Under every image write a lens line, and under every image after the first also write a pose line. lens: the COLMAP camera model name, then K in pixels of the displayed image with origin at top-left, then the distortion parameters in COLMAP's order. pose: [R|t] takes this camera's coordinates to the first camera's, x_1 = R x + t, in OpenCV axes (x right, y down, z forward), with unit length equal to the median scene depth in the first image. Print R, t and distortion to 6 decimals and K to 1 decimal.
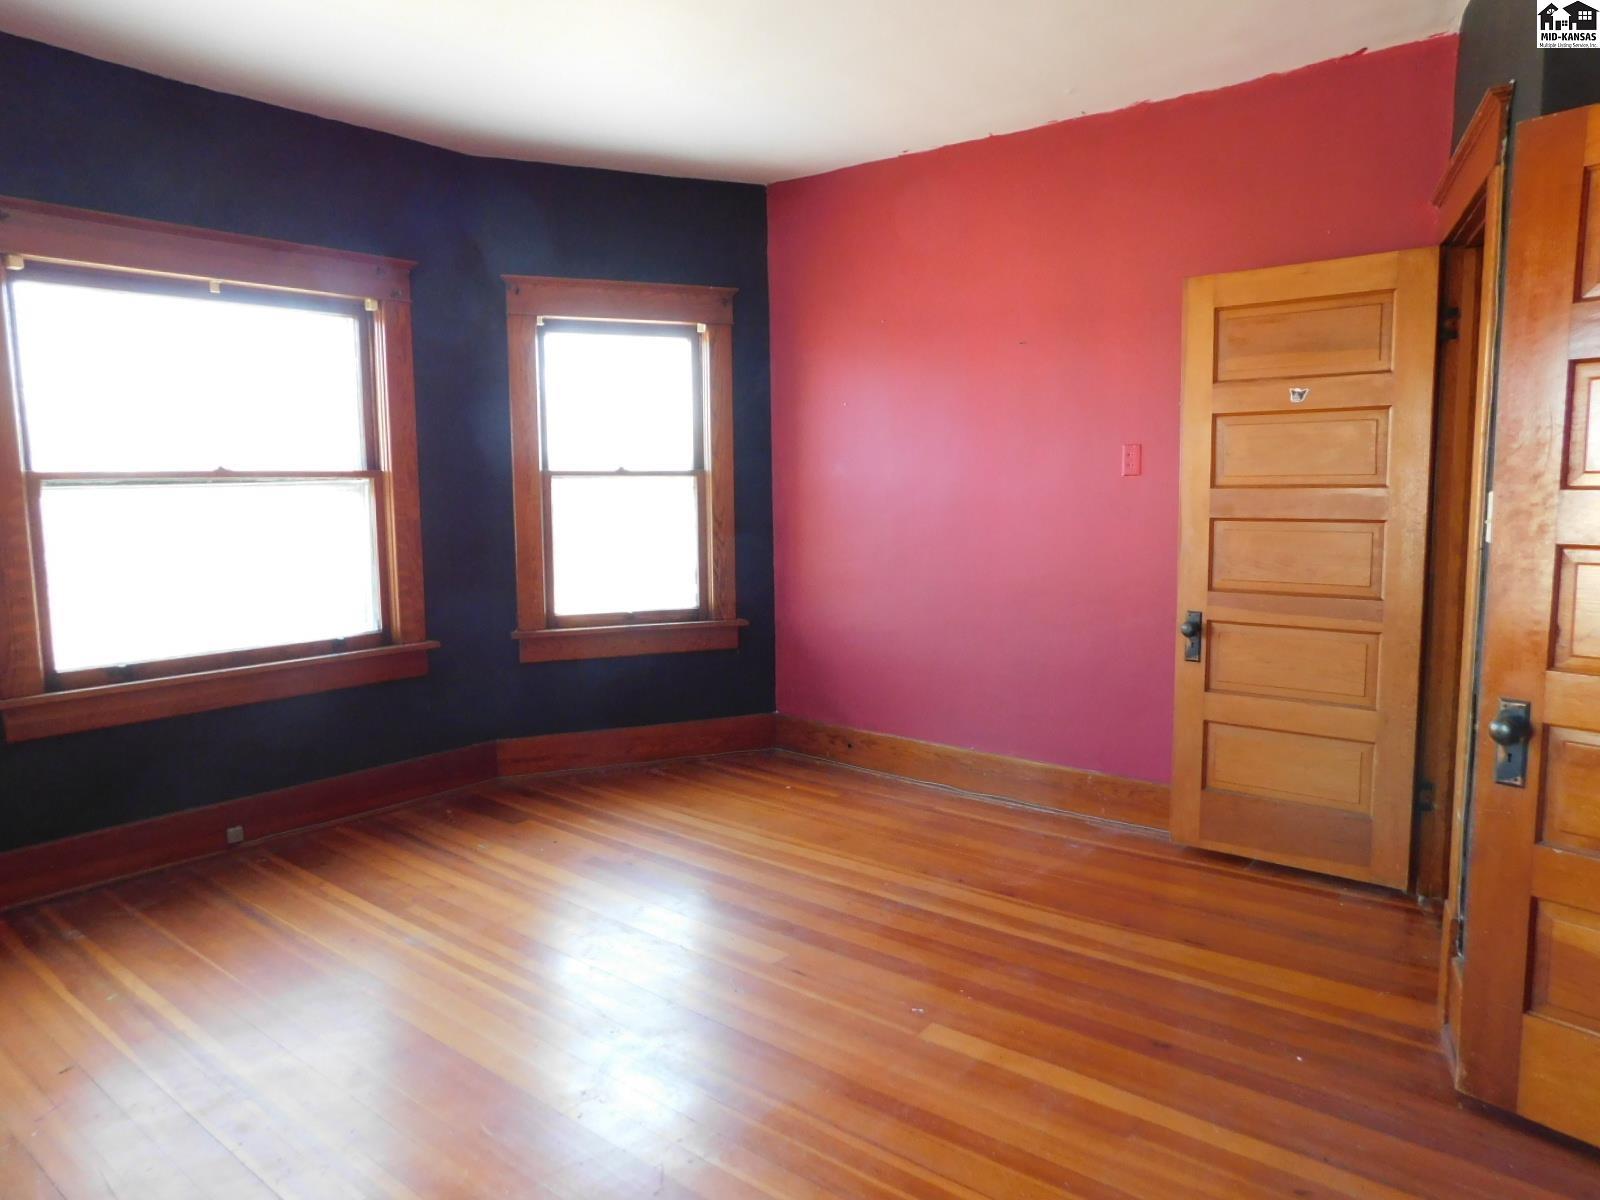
lens RADIAL K [[1062.8, 0, 796.1], [0, 1062.8, 600.0], [0, 0, 1]] dist [-0.068928, 0.067585]
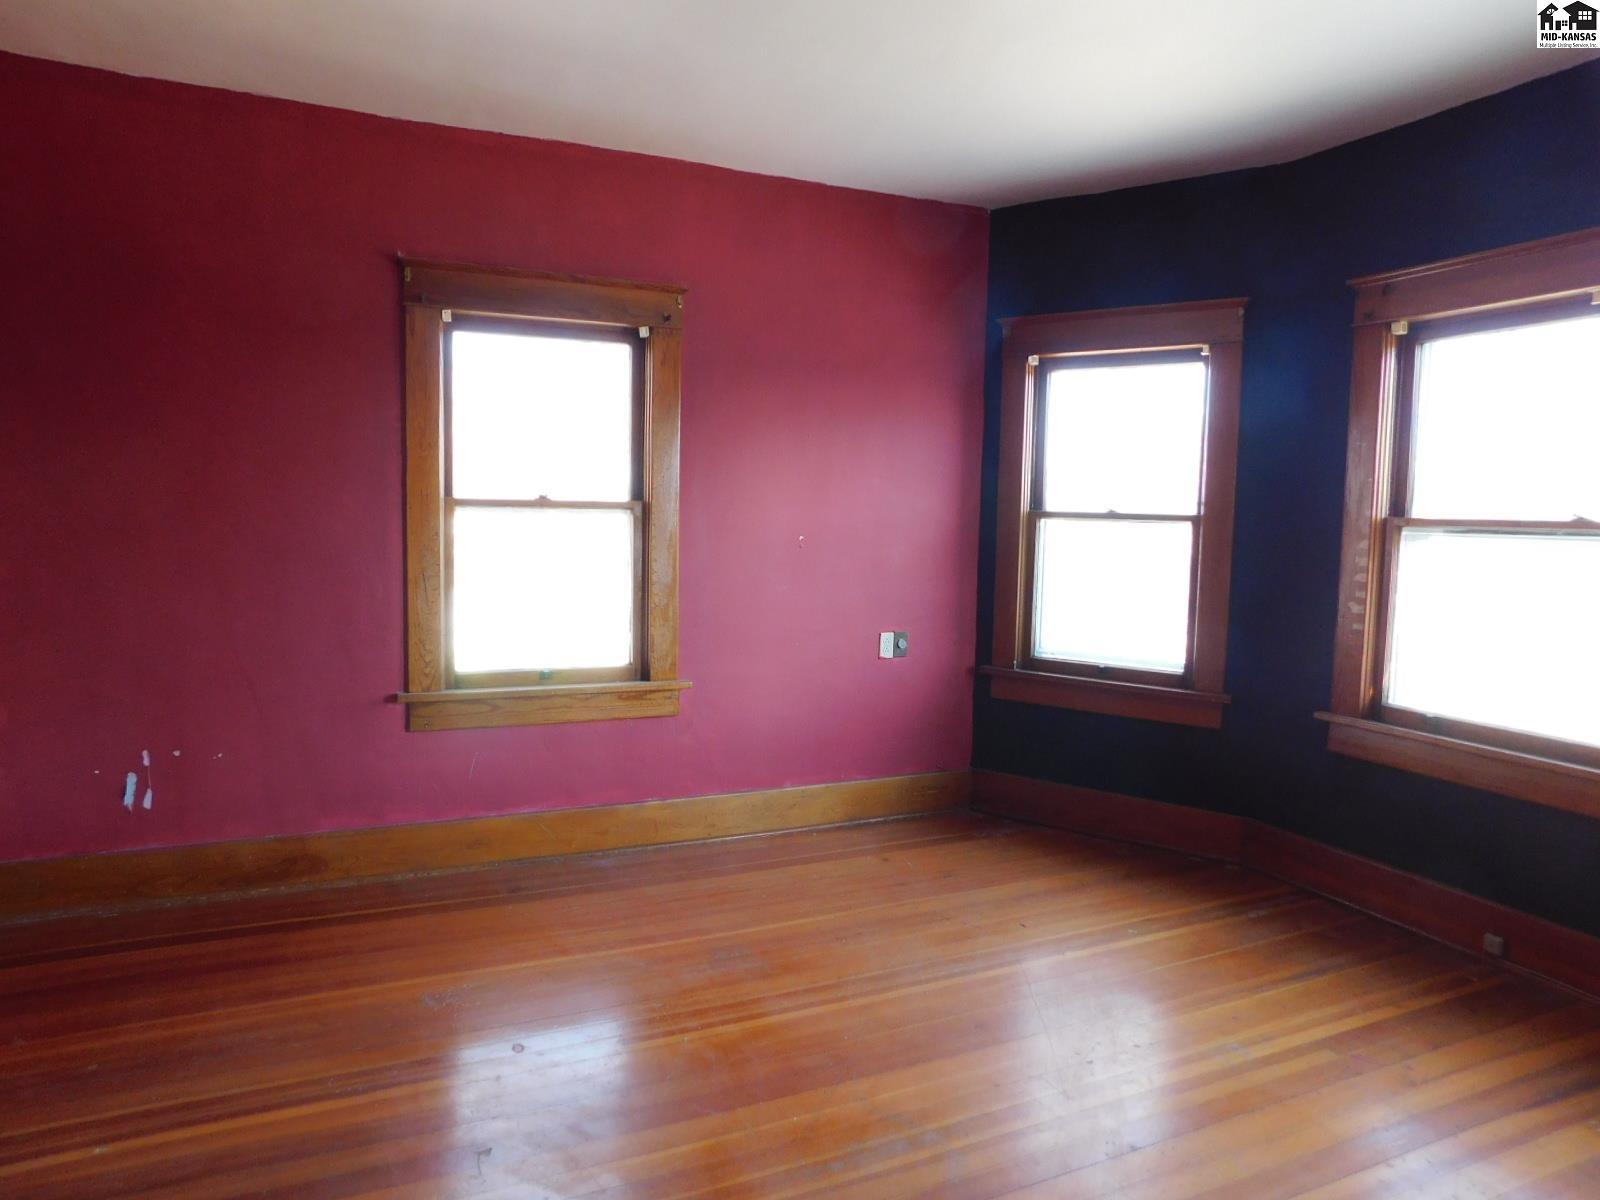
lens RADIAL K [[1062.8, 0, 796.1], [0, 1062.8, 600.0], [0, 0, 1]] dist [-0.068928, 0.067585]
pose [[-0.442990, 0.067928, -0.893949, 0.548730], [-0.130758, 0.981567, 0.139383, -0.115656], [0.886940, 0.178636, -0.425942, 0.974272]]
